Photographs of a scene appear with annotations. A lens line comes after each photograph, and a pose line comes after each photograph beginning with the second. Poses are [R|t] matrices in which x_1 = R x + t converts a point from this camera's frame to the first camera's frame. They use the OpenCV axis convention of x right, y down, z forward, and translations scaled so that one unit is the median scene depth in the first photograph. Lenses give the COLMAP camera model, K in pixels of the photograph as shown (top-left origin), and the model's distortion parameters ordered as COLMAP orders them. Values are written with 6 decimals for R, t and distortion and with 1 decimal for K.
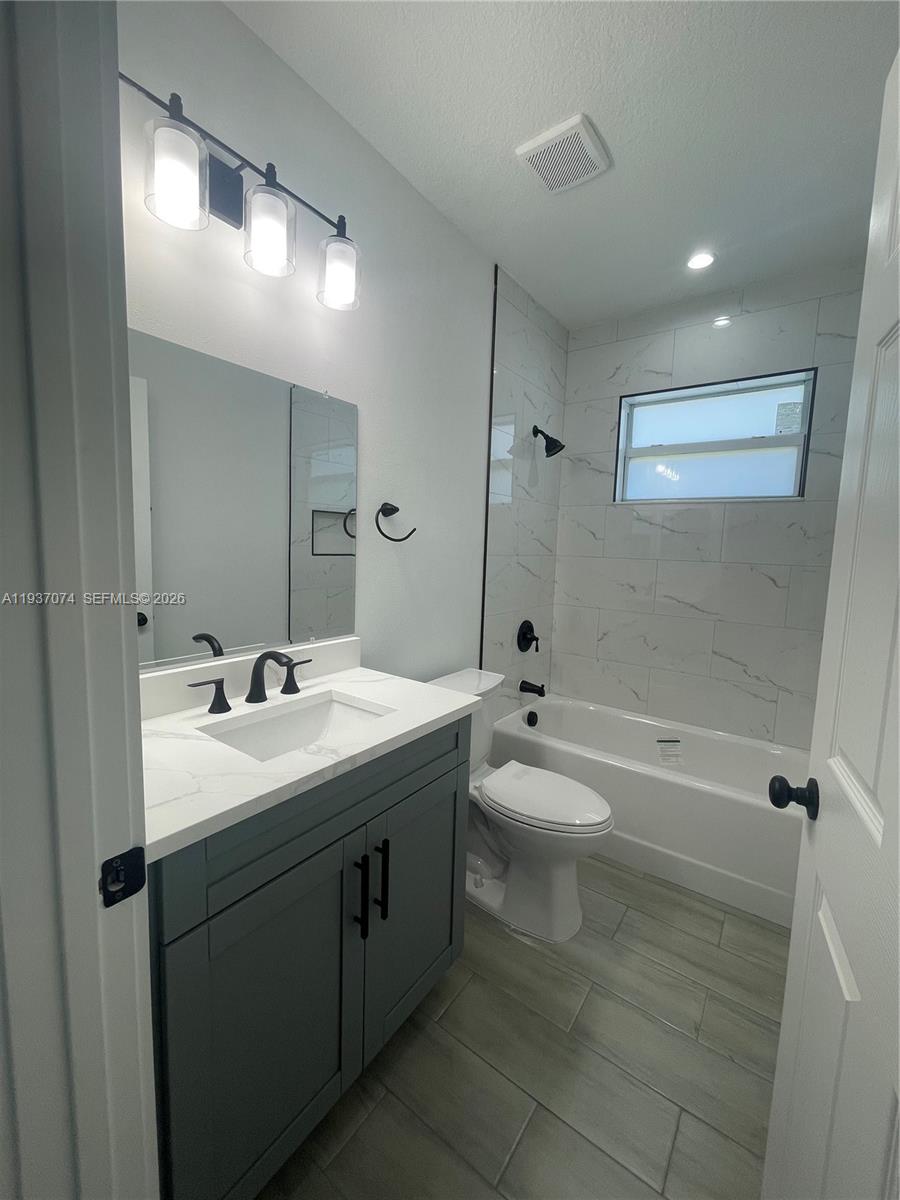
lens RADIAL K [[483.8, 0, 453.9], [0, 483.8, 597.5], [0, 0, 1]] dist [-0.003205, 0.000569]
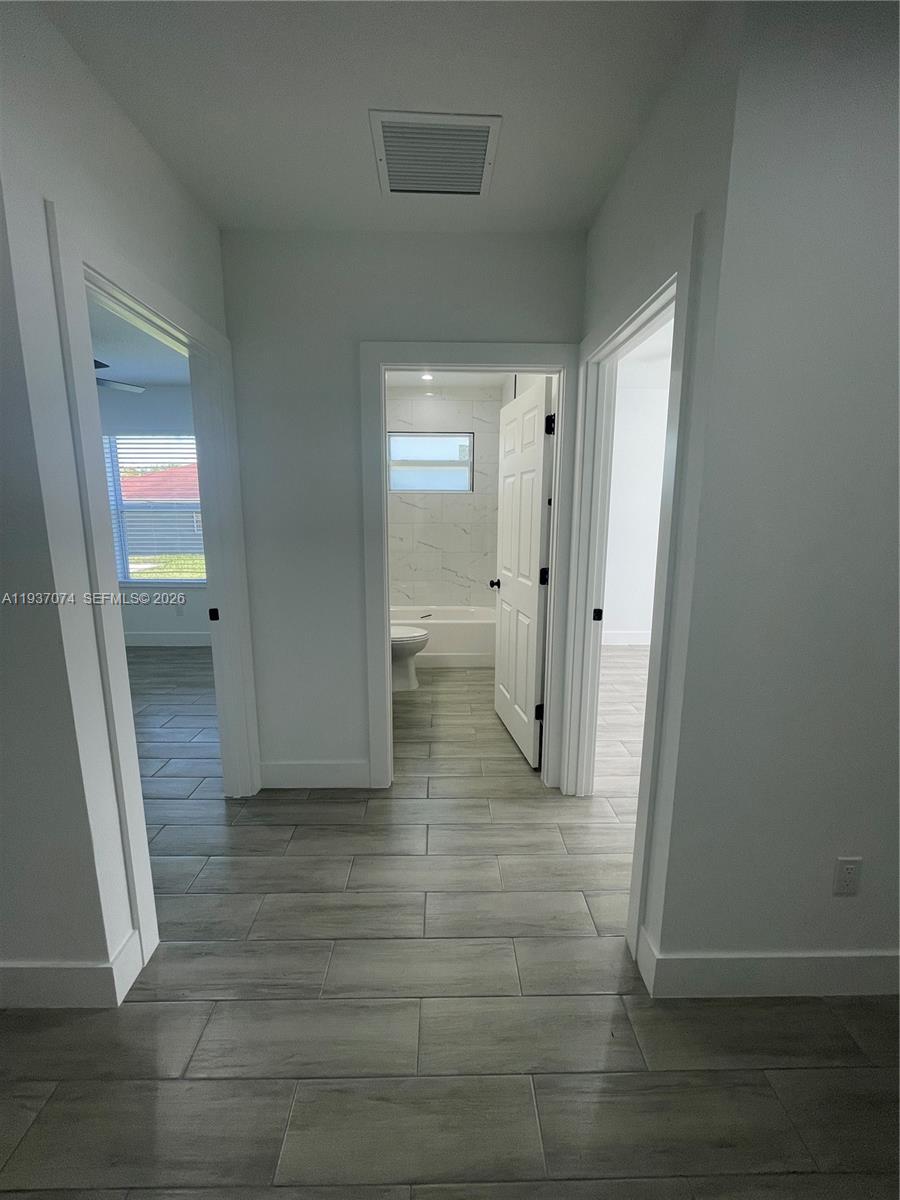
lens RADIAL K [[483.8, 0, 452.8], [0, 483.8, 602.0], [0, 0, 1]] dist [-0.003205, 0.000569]
pose [[0.801545, -0.122584, 0.585234, -0.630740], [0.082195, 0.992057, 0.095222, 0.060456], [-0.592258, -0.028221, 0.805254, -0.651497]]
